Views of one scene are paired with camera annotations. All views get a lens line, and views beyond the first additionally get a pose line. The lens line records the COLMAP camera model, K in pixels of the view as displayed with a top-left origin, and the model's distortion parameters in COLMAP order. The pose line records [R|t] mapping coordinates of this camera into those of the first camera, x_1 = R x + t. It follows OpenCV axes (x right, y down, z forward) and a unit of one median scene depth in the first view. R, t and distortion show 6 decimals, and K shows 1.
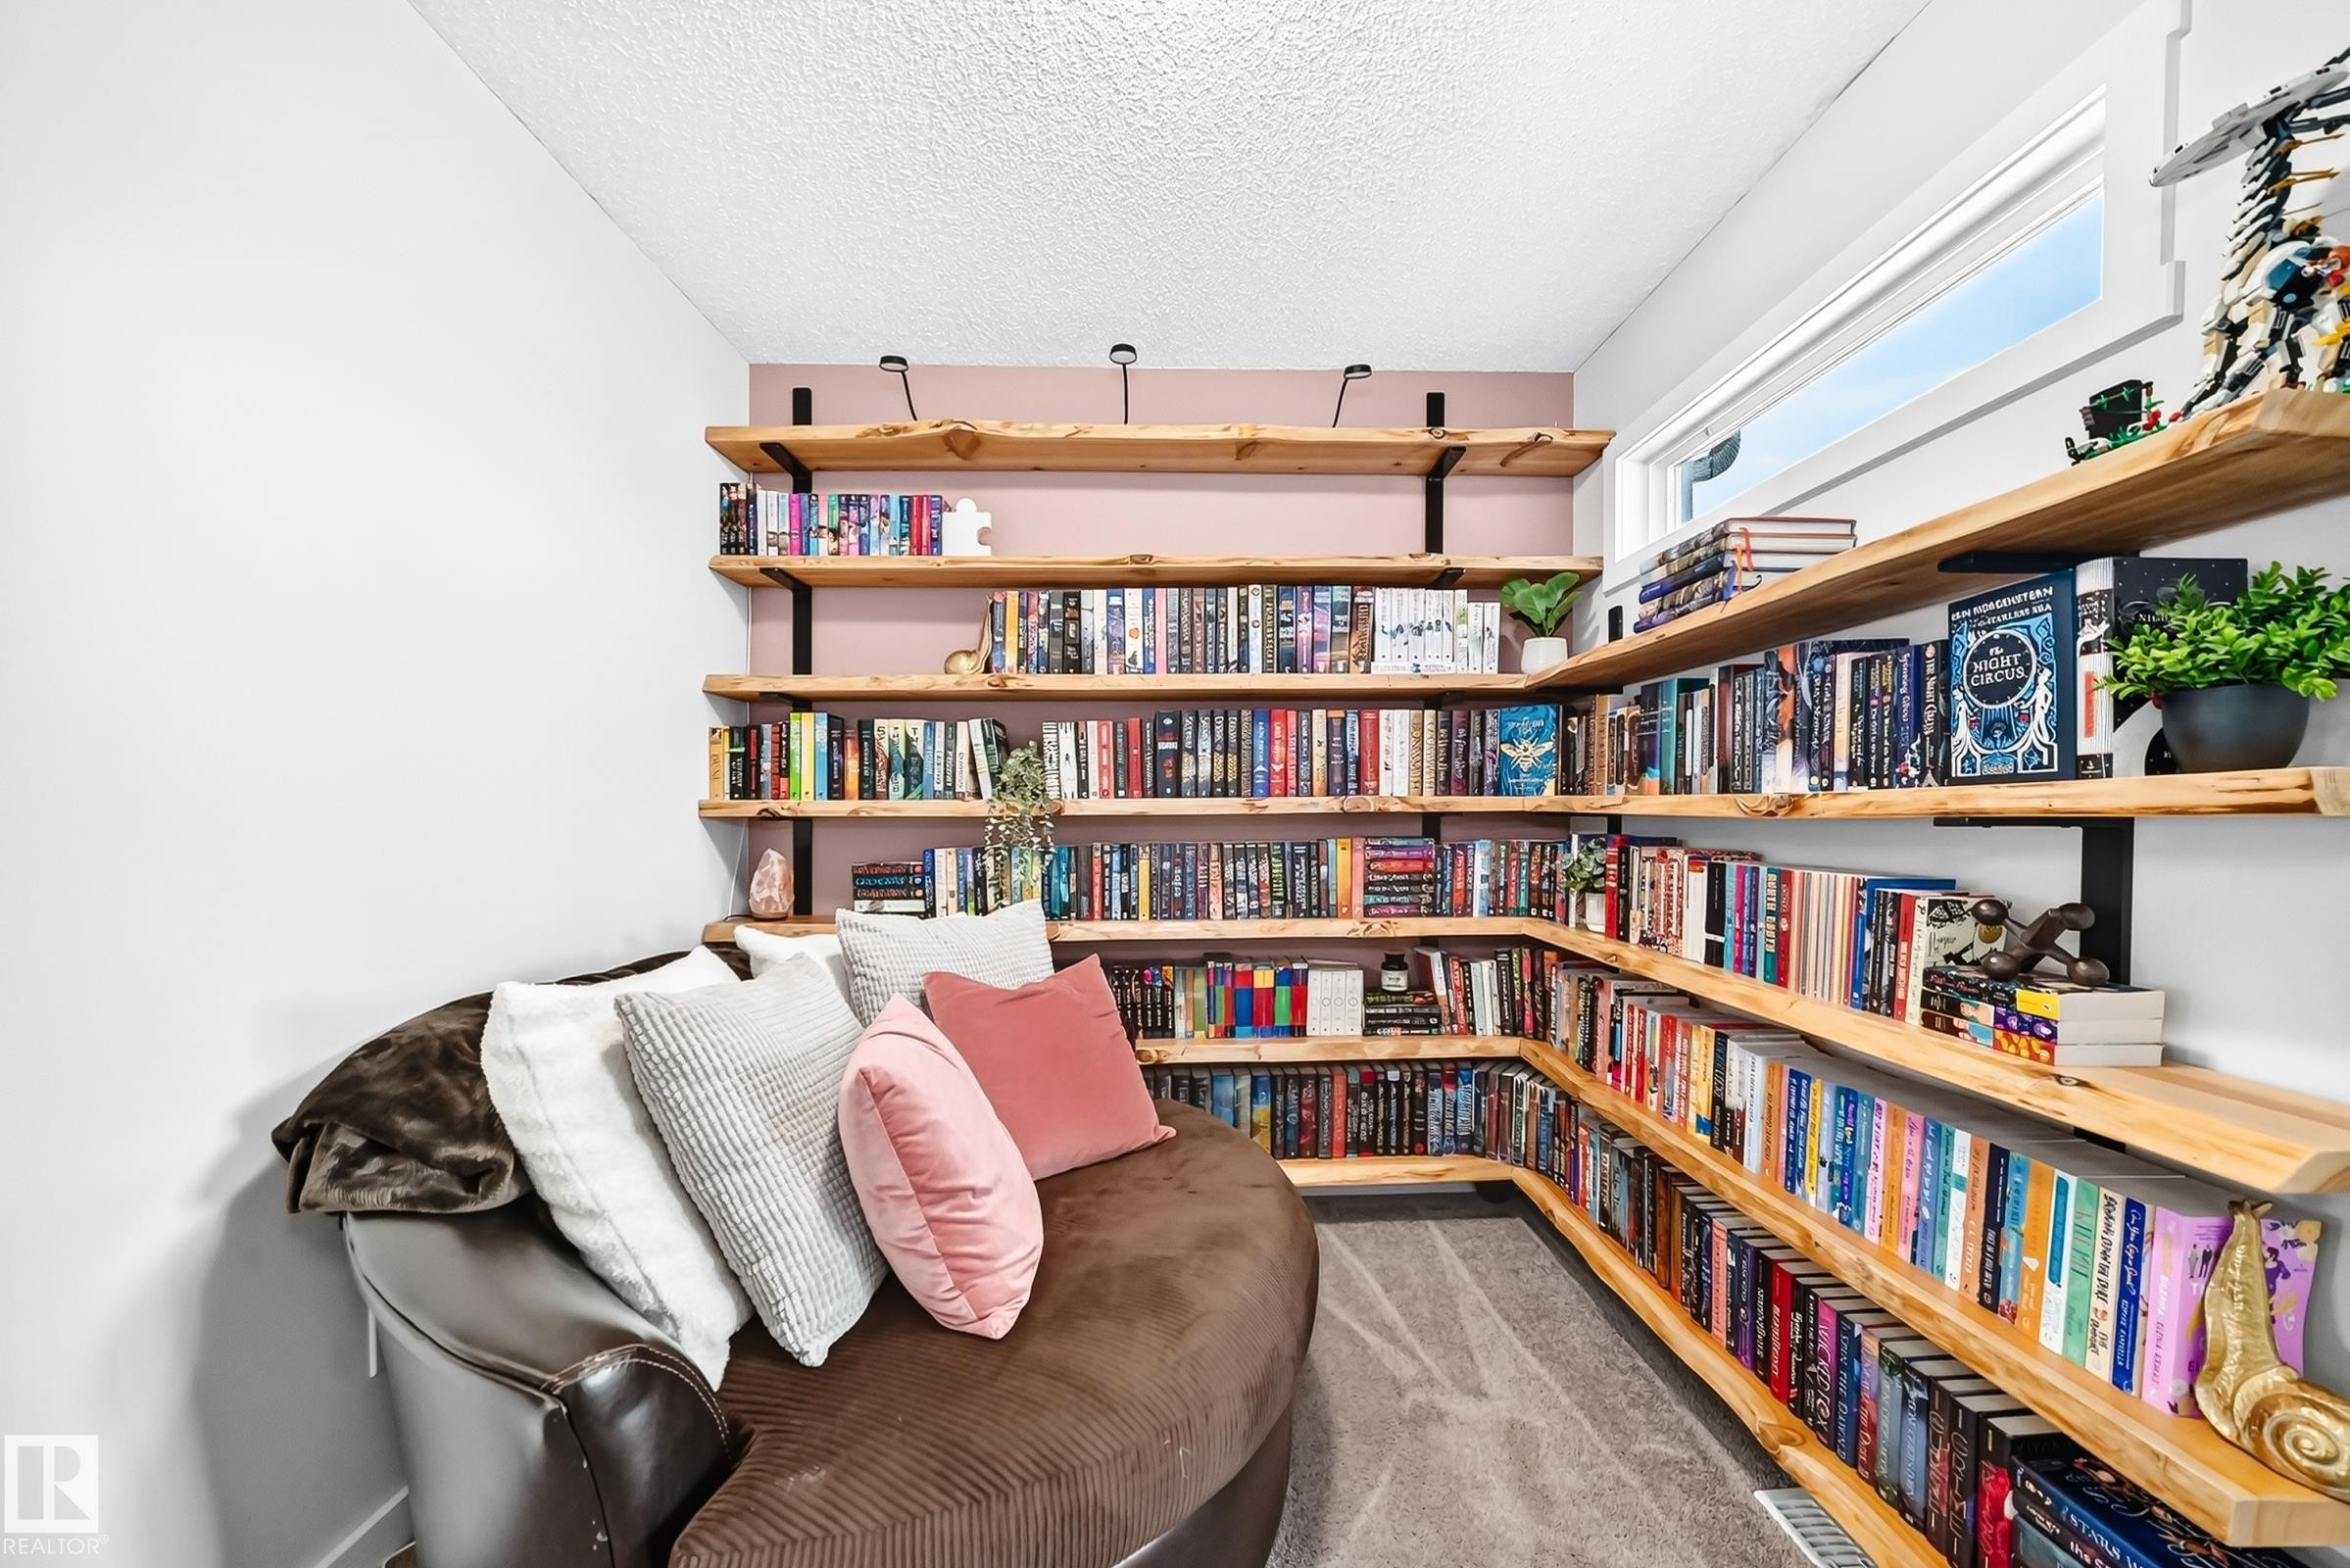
lens RADIAL K [[848.0, 0, 1175.0], [0, 848.0, 831.3], [0, 0, 1]] dist [-0.011489, 0.002314]
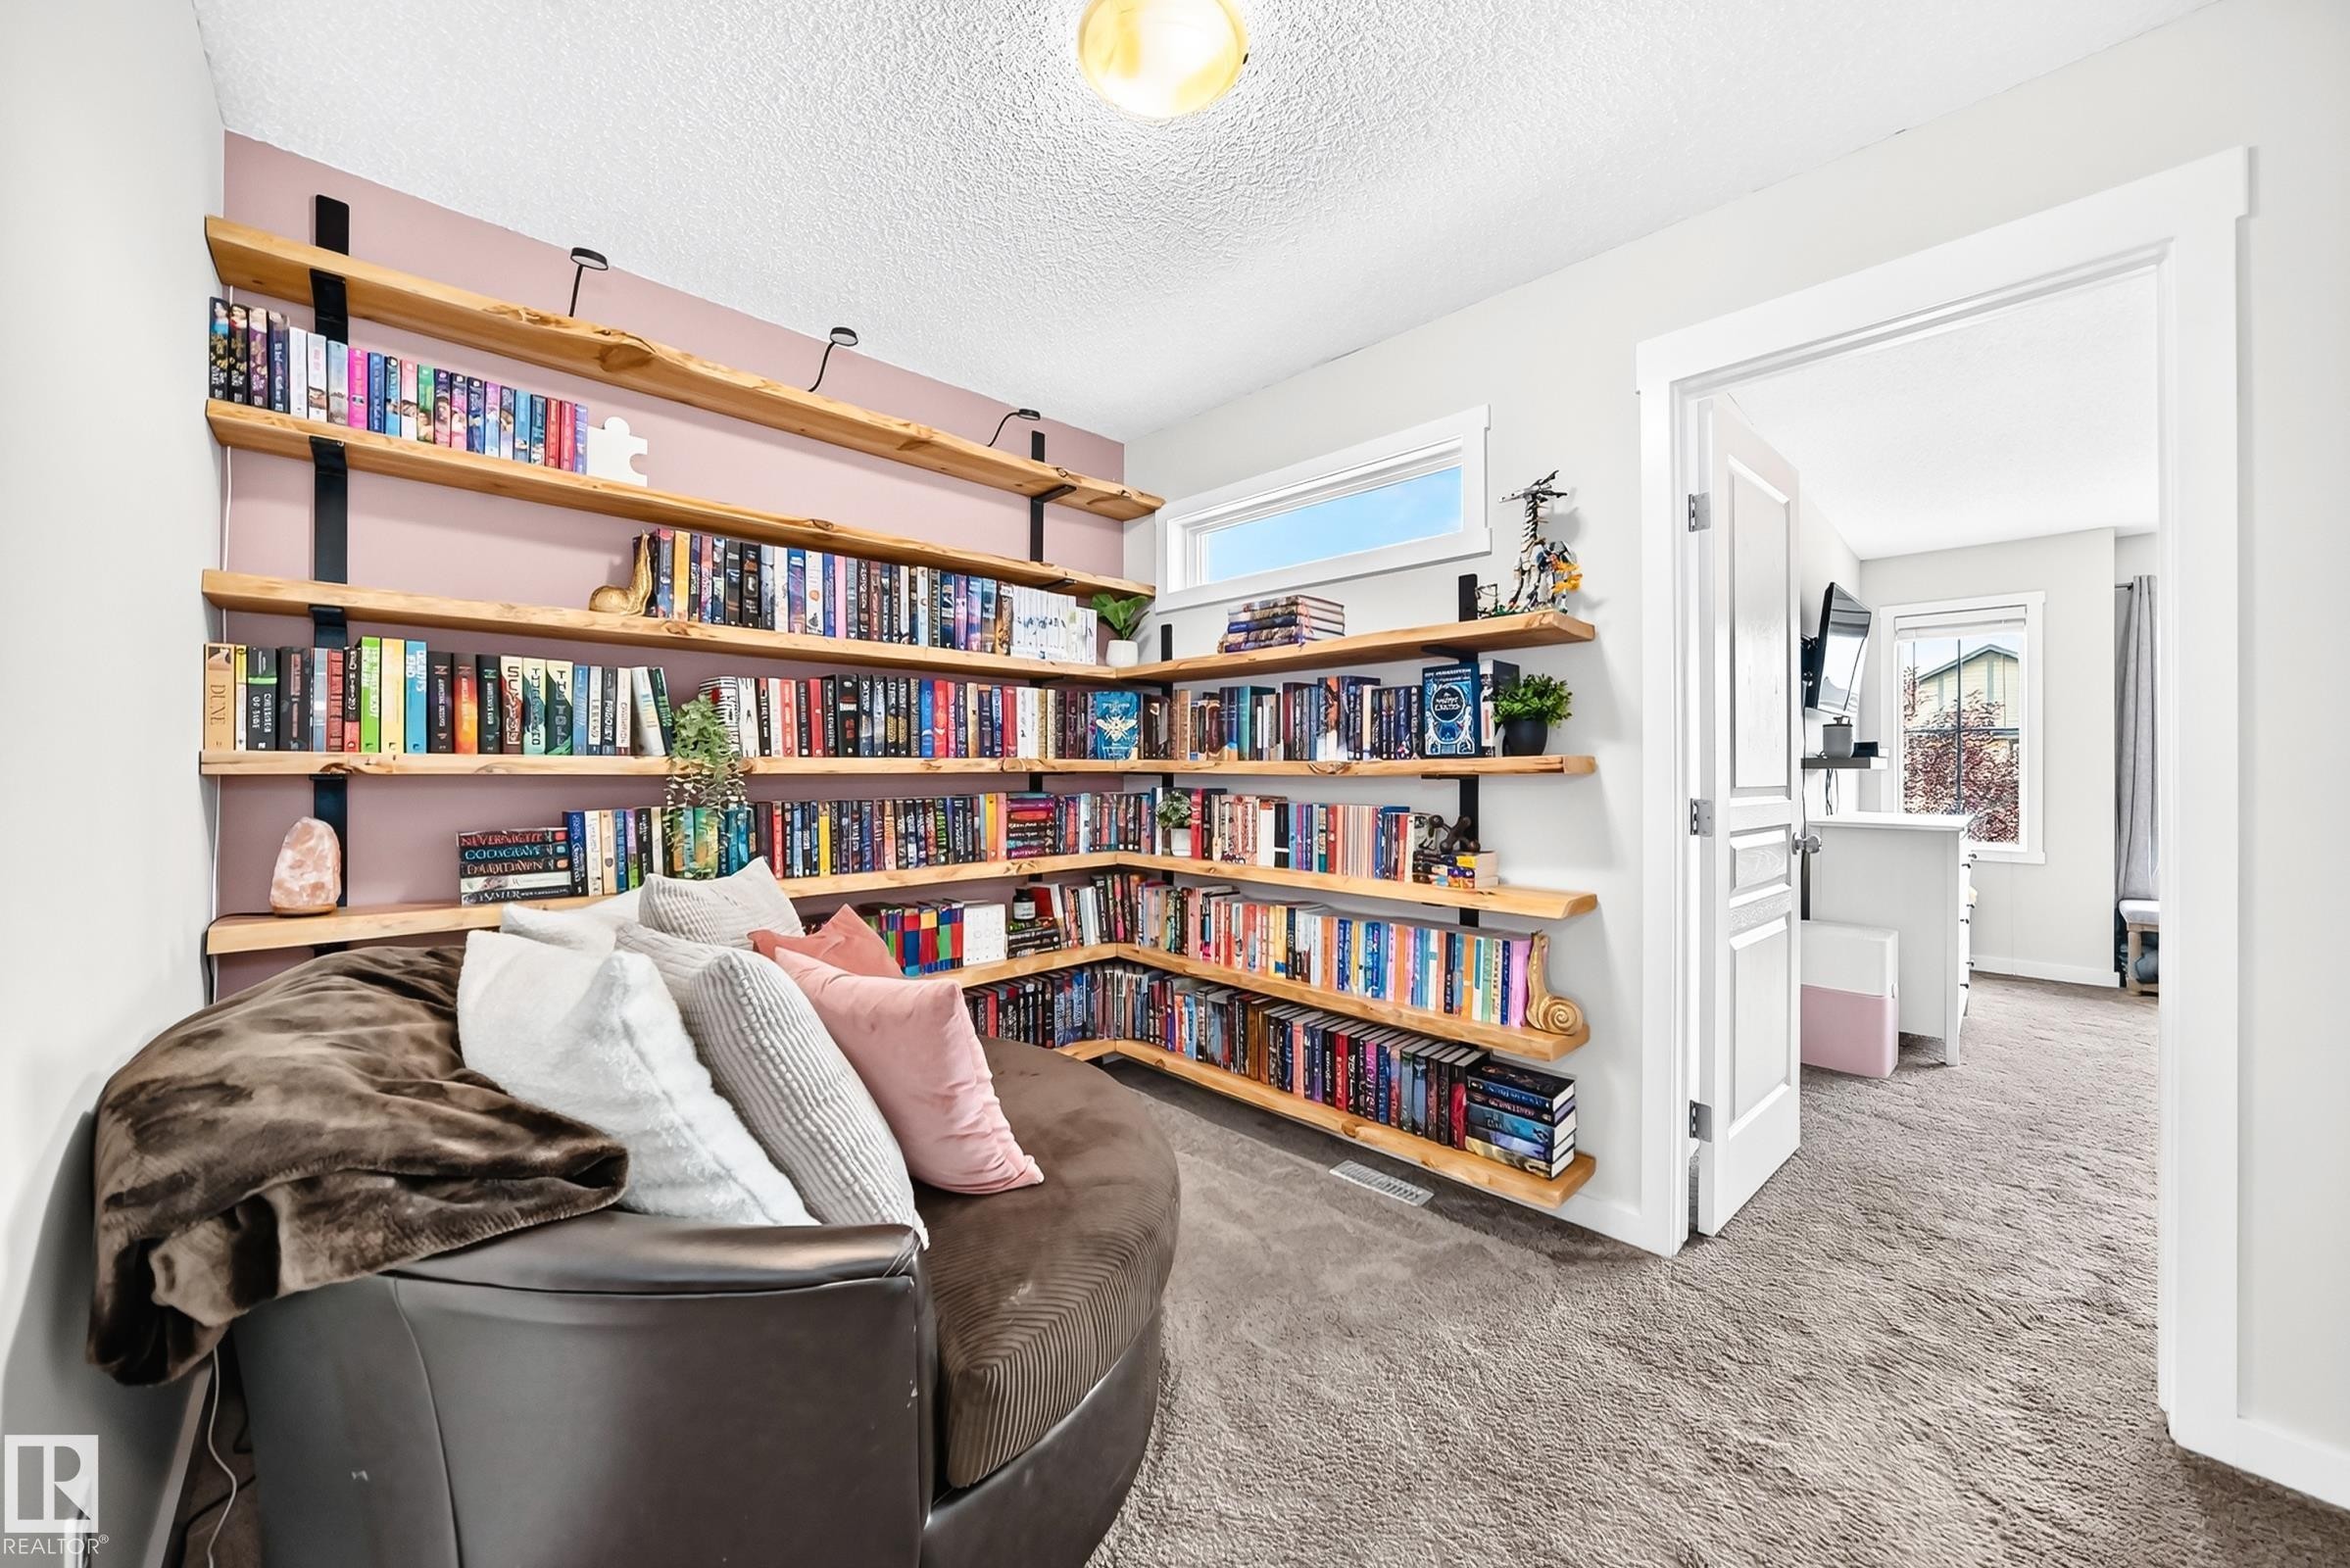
lens RADIAL K [[848.0, 0, 1172.4], [0, 848.0, 774.3], [0, 0, 1]] dist [-0.011489, 0.002314]
pose [[0.739038, 0.001290, 0.673663, -0.422950], [0.012094, 0.999812, -0.015183, 0.002901], [-0.673555, 0.019368, 0.738883, -0.041217]]
